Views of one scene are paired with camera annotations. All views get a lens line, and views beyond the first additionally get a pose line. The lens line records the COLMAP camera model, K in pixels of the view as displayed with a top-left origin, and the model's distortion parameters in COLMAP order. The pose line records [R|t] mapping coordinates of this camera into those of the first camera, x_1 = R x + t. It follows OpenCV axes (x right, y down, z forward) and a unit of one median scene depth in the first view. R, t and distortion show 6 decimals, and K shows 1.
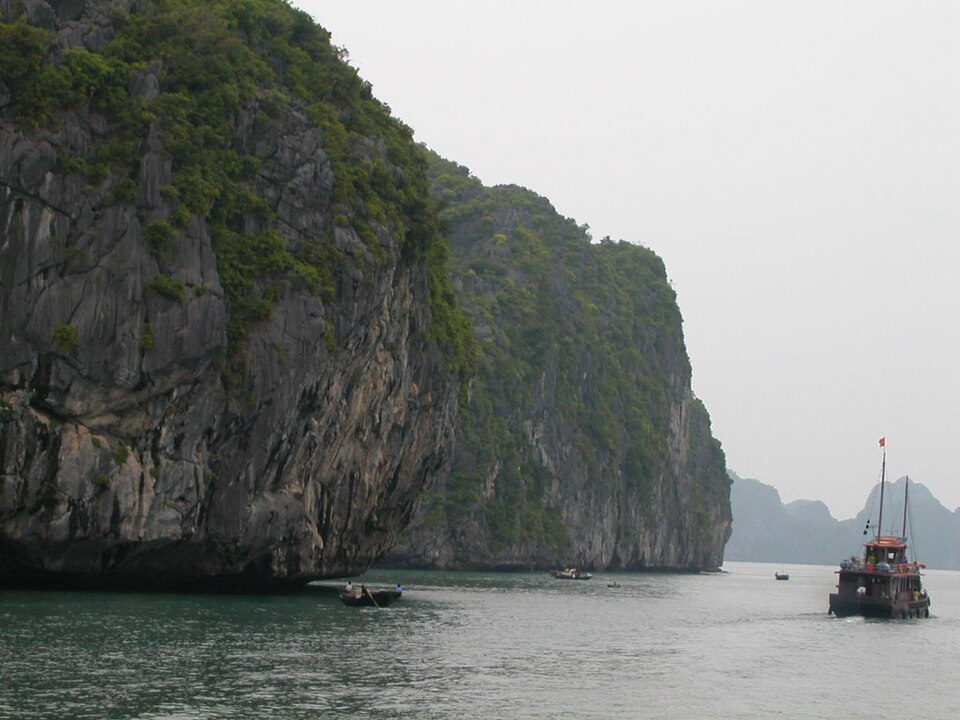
lens RADIAL K [[2868.7, 0, 480.0], [0, 2868.7, 360.0], [0, 0, 1]] dist [0.195008, -2.077840]
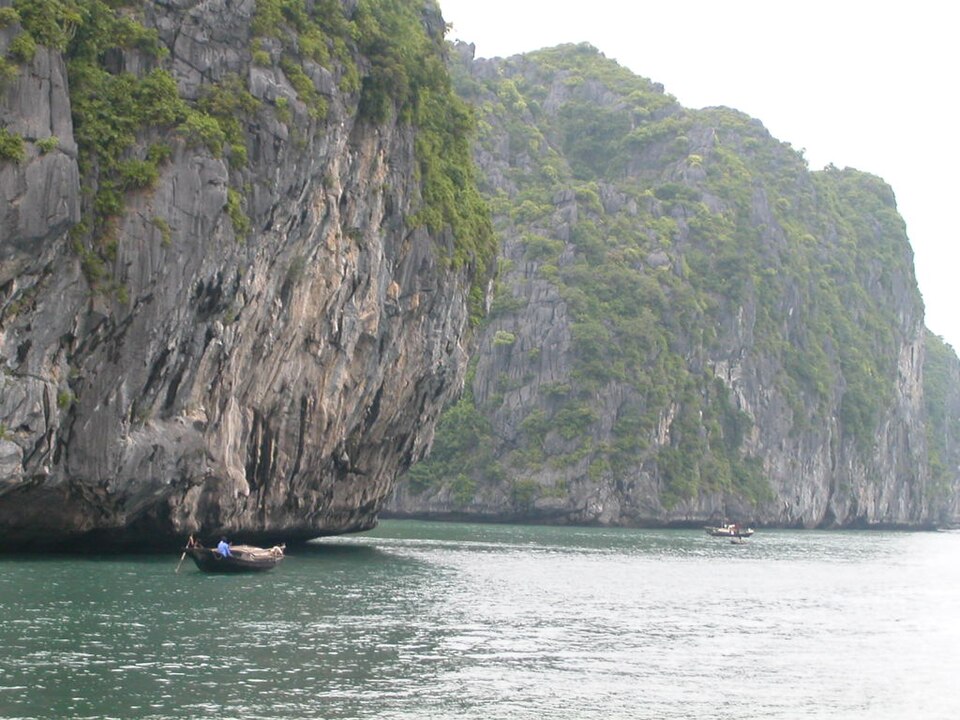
lens RADIAL K [[2868.7, 0, 480.0], [0, 2868.7, 360.0], [0, 0, 1]] dist [0.195008, -2.077840]
pose [[0.994804, -0.006644, -0.101593, 0.076934], [0.008096, 0.999871, 0.013884, 0.018356], [0.101488, -0.014634, 0.994729, 0.233540]]
